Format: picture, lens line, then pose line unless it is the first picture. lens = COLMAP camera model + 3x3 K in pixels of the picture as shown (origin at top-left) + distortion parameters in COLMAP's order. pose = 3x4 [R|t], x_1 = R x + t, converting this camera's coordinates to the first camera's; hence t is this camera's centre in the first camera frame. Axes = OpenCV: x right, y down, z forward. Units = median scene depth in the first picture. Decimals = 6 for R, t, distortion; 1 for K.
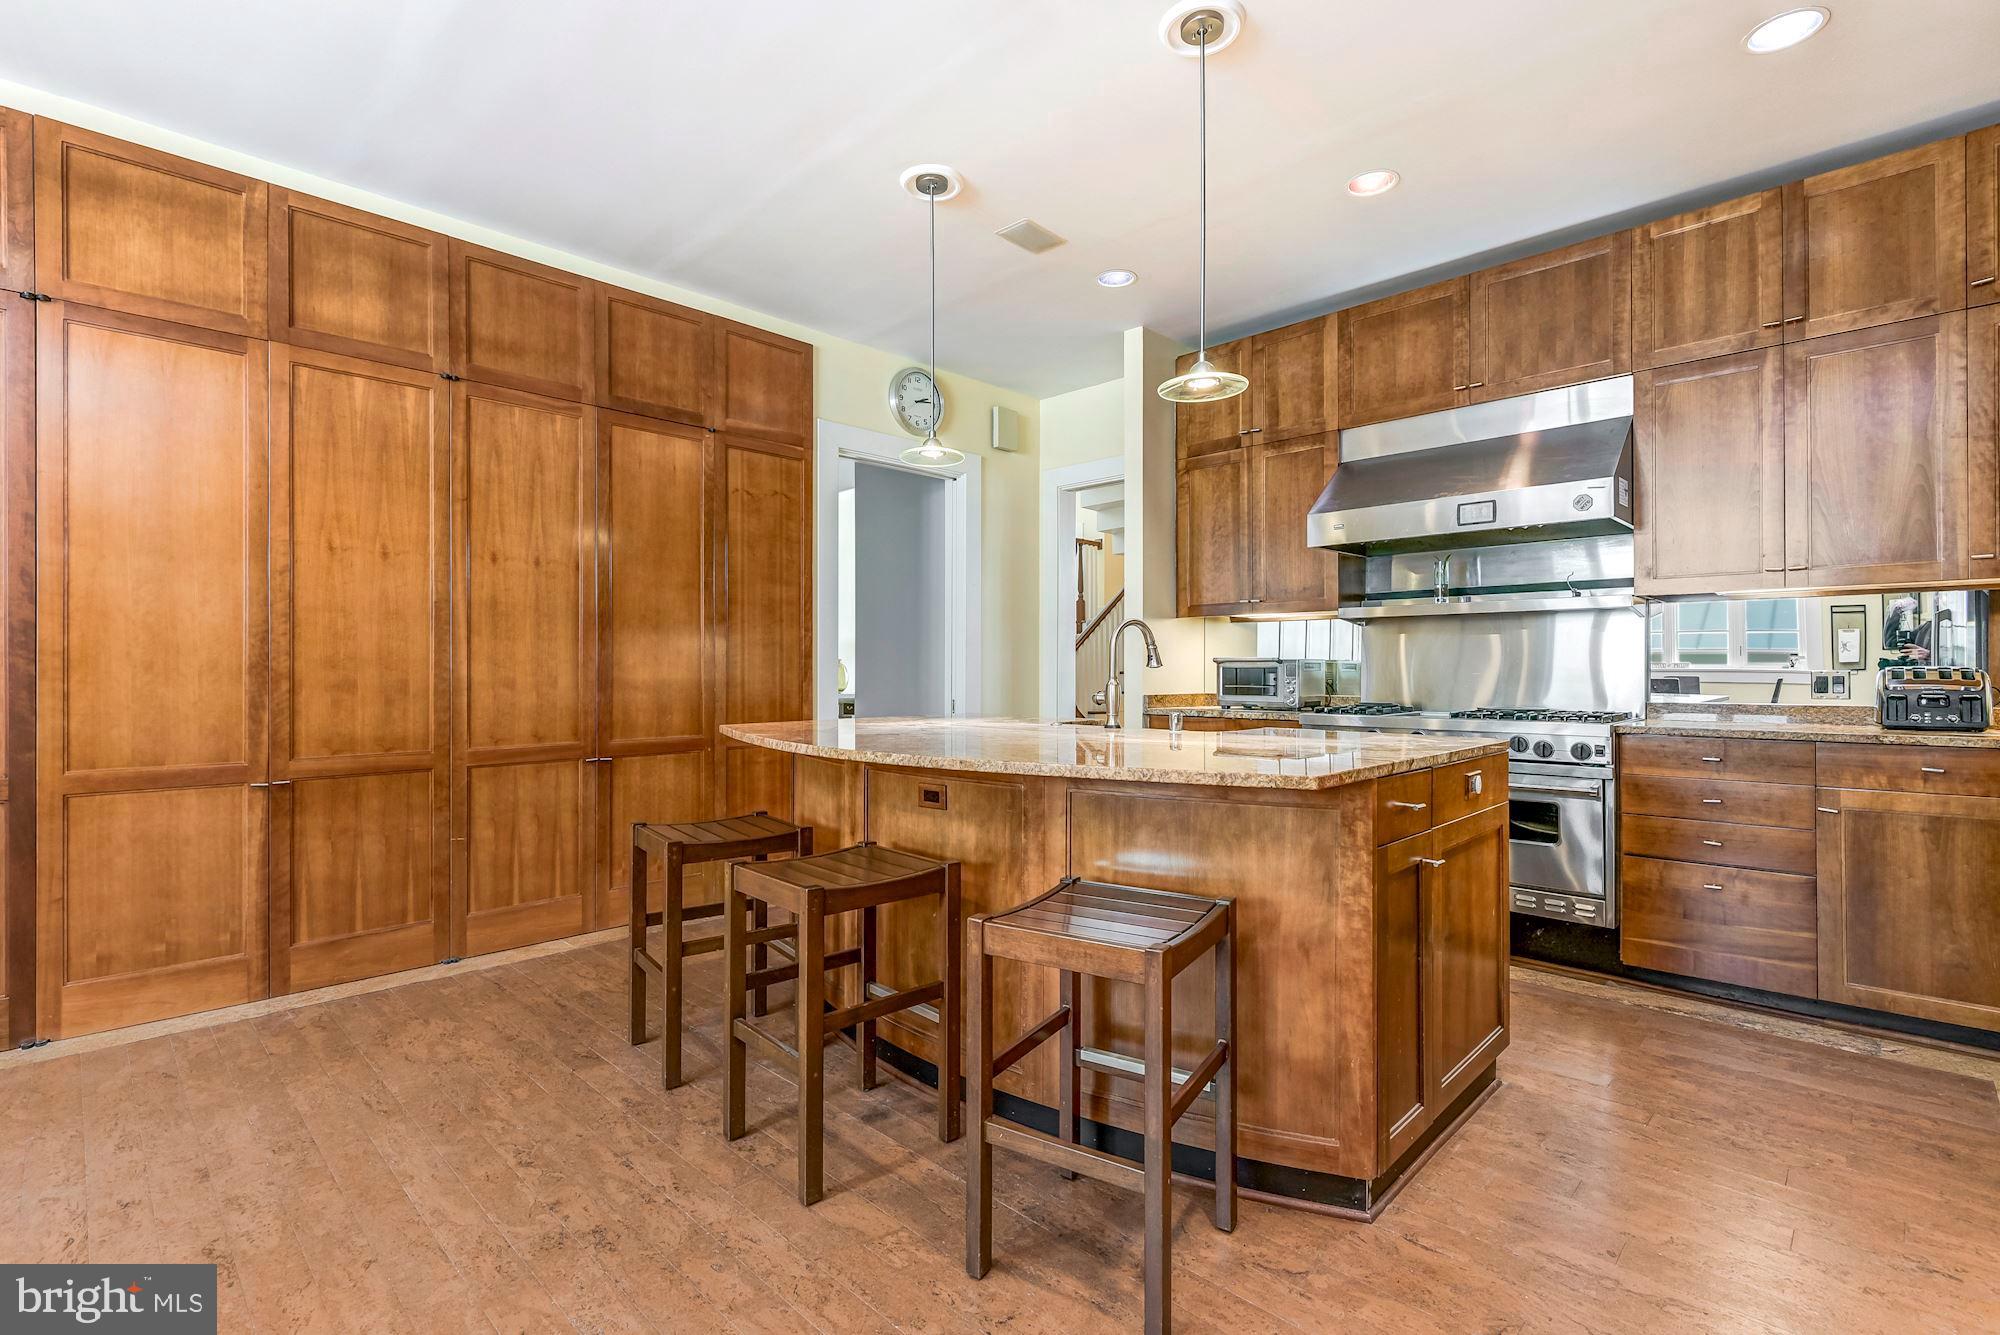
lens RADIAL K [[909.6, 0, 997.7], [0, 909.6, 671.4], [0, 0, 1]] dist [-0.001631, -0.000693]
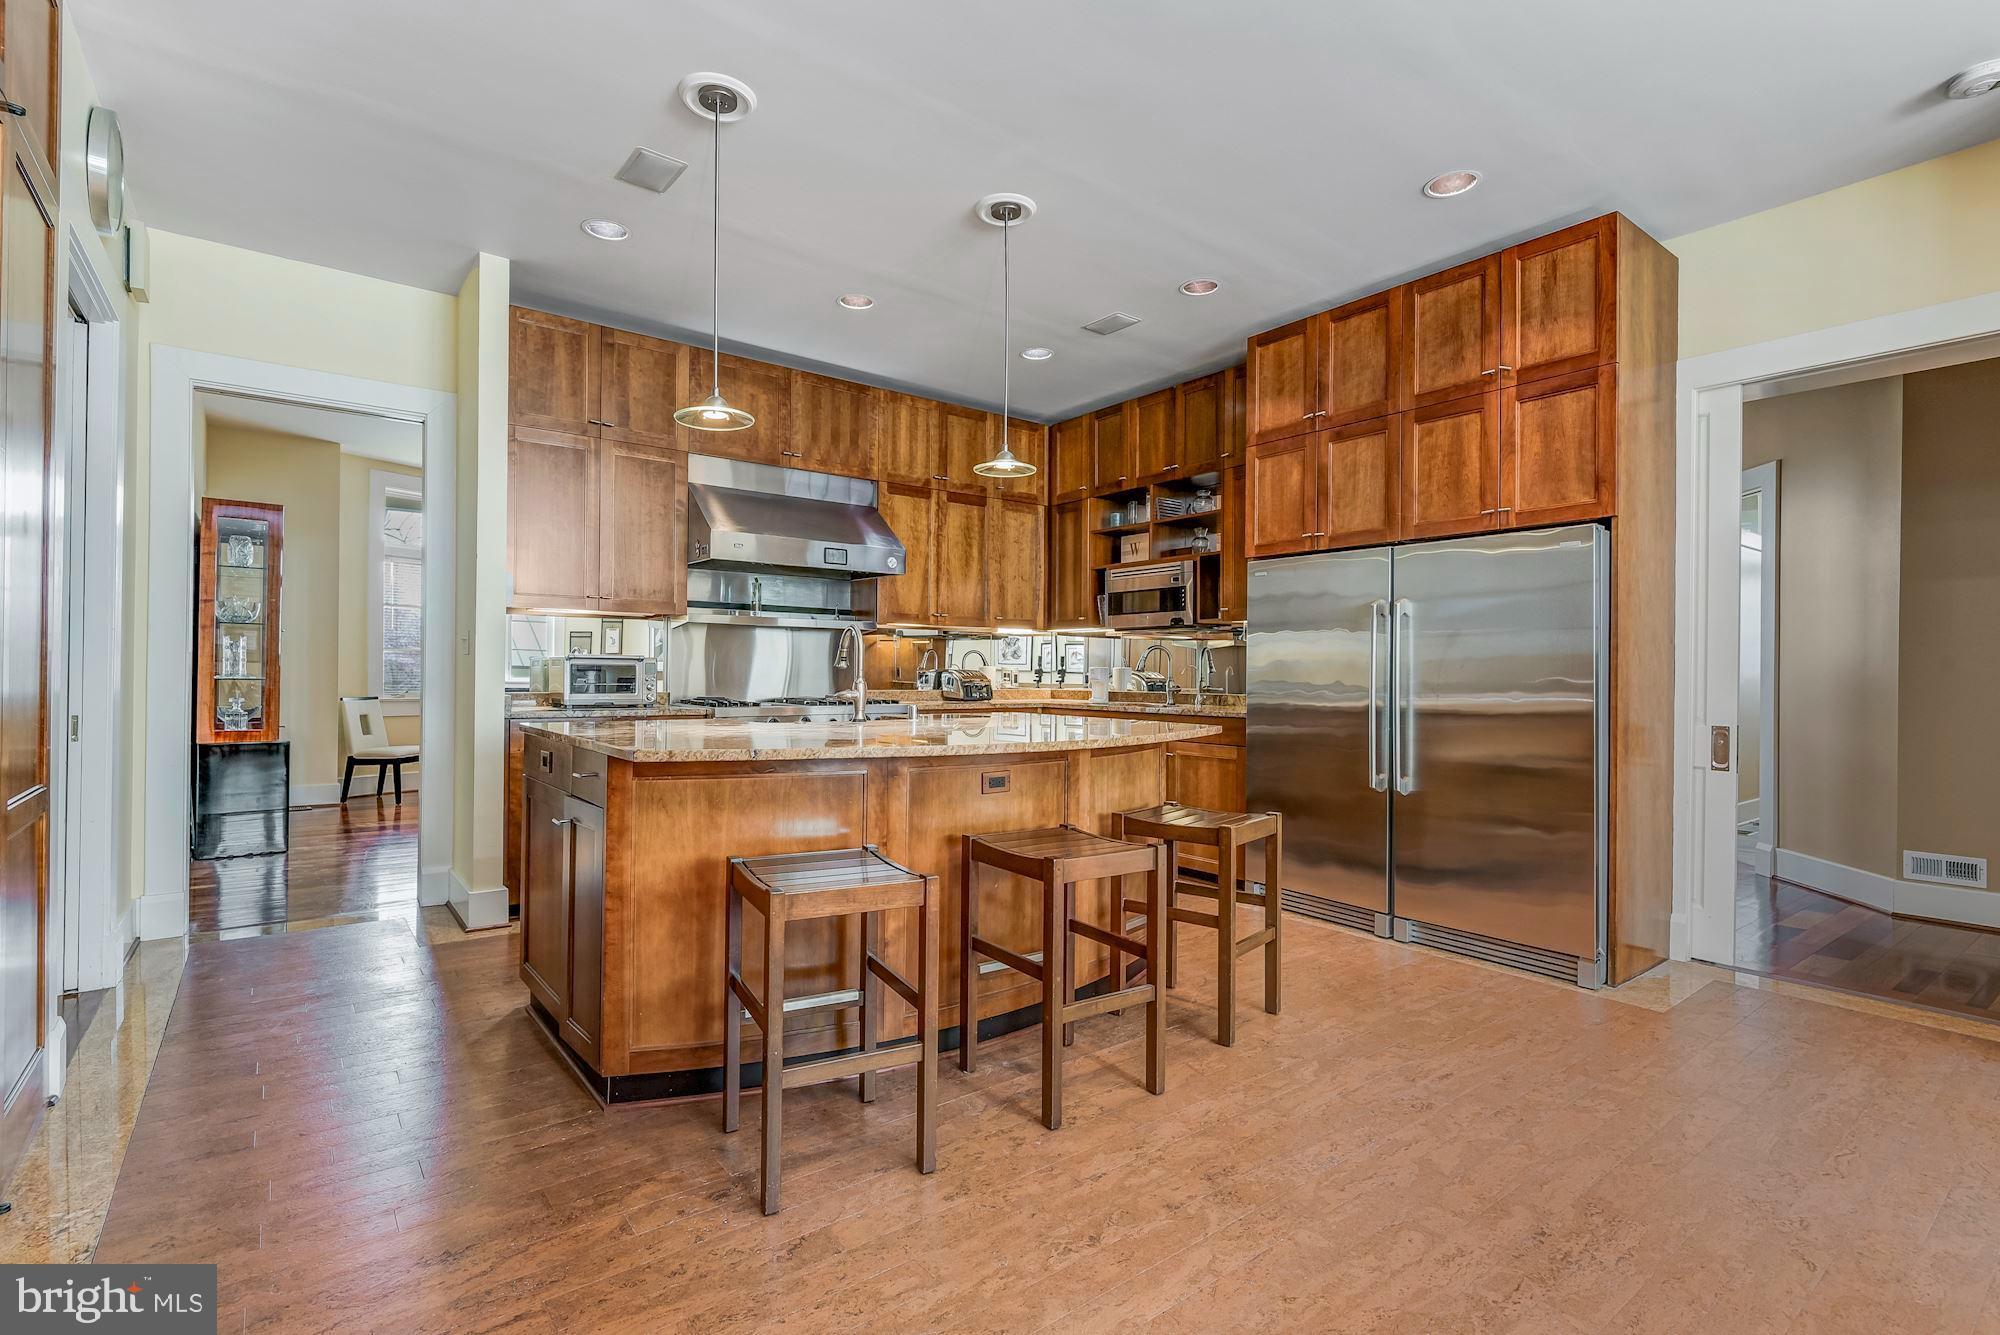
lens RADIAL K [[909.6, 0, 997.7], [0, 909.6, 671.4], [0, 0, 1]] dist [-0.001631, -0.000693]
pose [[0.133582, 0.012079, 0.990964, -1.206747], [-0.017236, 0.999803, -0.009864, 0.009619], [-0.990888, -0.015762, 0.133764, 0.850563]]
